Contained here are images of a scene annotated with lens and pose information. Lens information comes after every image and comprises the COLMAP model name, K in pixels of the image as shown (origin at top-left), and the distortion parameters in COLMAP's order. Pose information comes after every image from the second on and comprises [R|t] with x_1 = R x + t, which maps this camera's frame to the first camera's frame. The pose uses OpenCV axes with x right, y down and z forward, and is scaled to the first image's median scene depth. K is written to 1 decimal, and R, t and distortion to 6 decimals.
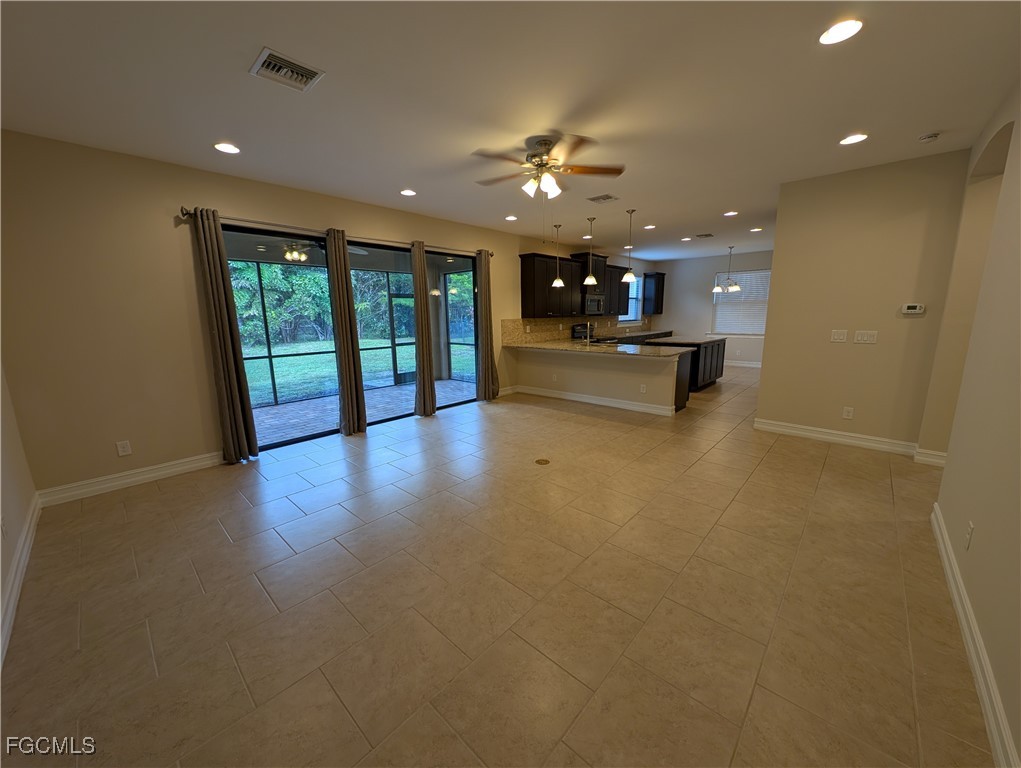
lens RADIAL K [[386.0, 0, 513.6], [0, 386.0, 380.4], [0, 0, 1]] dist [0.000505, 0.000166]
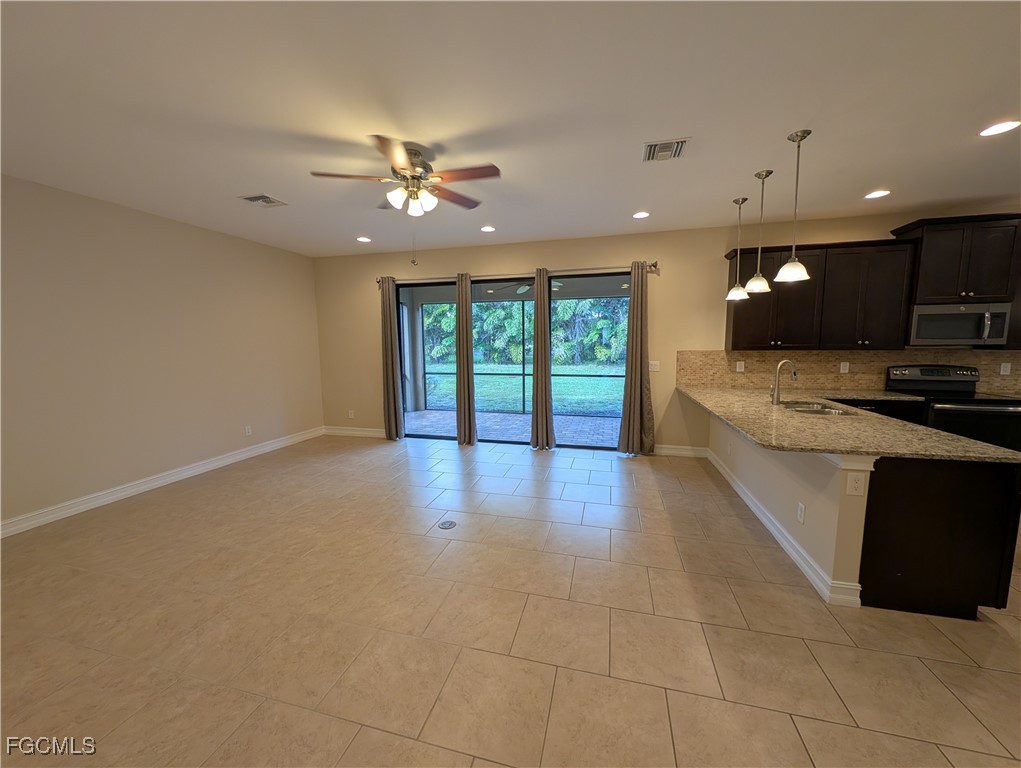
lens RADIAL K [[386.0, 0, 513.4], [0, 386.0, 387.6], [0, 0, 1]] dist [0.000505, 0.000166]
pose [[0.459251, 0.115729, -0.880736, 0.485854], [-0.151004, 0.987218, 0.050982, -0.083040], [0.875378, 0.109581, 0.470856, 0.411982]]
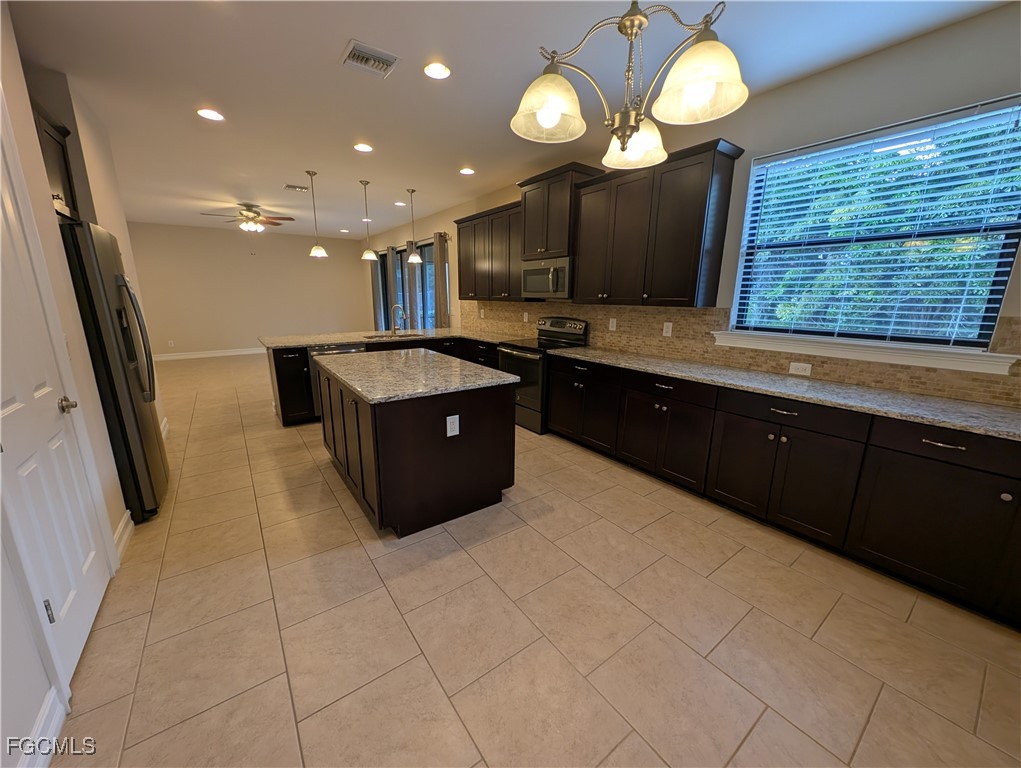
lens RADIAL K [[386.0, 0, 512.4], [0, 386.0, 382.6], [0, 0, 1]] dist [0.000505, 0.000166]
pose [[-0.205305, 0.234340, -0.950229, 0.927042], [-0.168258, 0.948004, 0.270145, -0.251696], [0.964126, 0.215345, -0.155200, 1.359921]]
